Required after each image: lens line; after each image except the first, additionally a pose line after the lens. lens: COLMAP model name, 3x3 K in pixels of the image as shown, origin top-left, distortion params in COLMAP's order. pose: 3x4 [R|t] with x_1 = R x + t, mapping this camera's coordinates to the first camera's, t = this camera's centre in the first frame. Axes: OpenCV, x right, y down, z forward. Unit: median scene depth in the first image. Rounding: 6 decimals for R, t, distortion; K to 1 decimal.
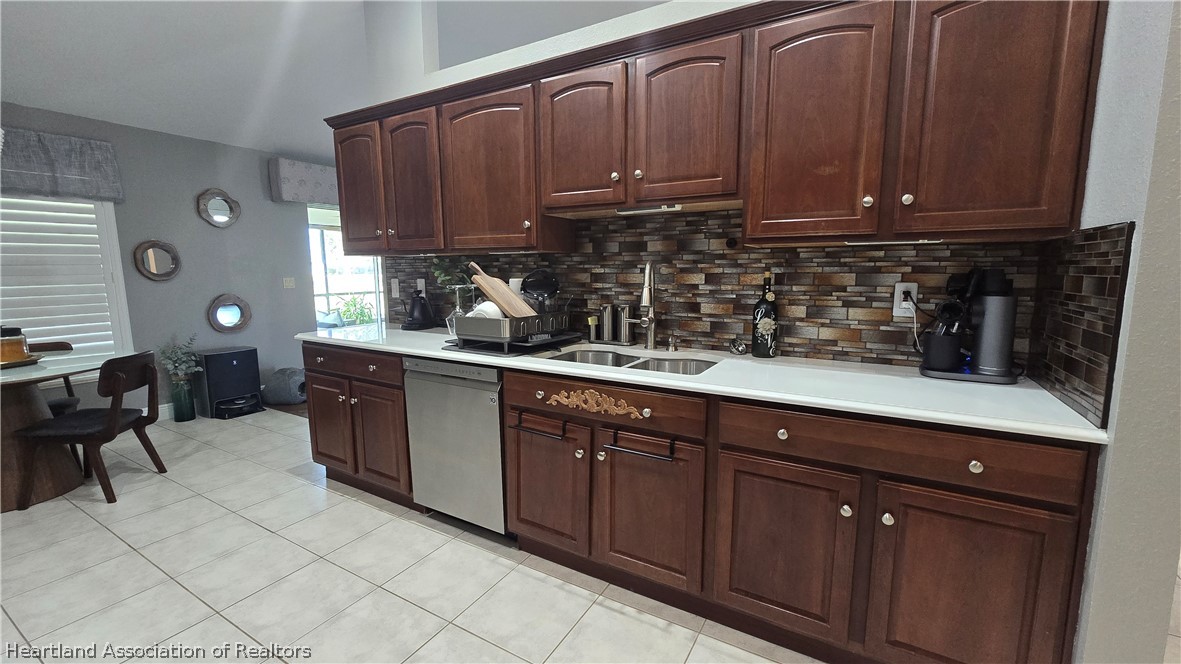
lens RADIAL K [[480.9, 0, 590.4], [0, 480.9, 337.2], [0, 0, 1]] dist [-0.005445, 0.000306]
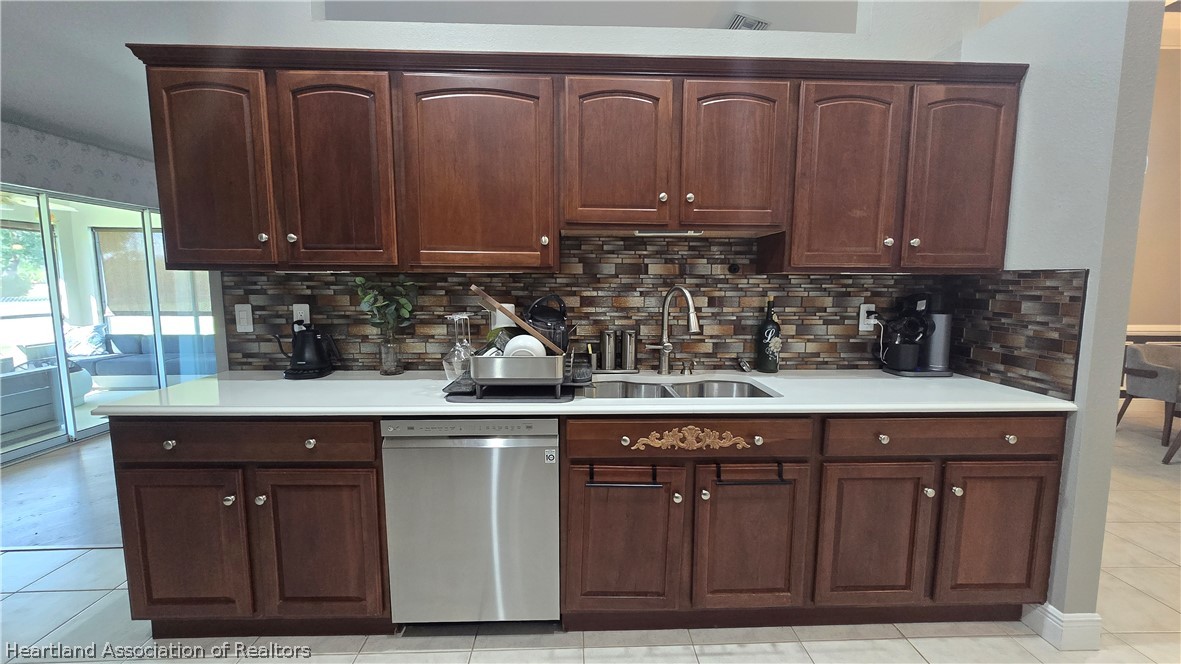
lens RADIAL K [[480.9, 0, 590.4], [0, 480.9, 337.2], [0, 0, 1]] dist [-0.005445, 0.000306]
pose [[0.842805, -0.055573, 0.535343, -0.595701], [0.069050, 0.997600, -0.005148, -0.064175], [-0.533772, 0.041304, 0.844619, 0.289787]]
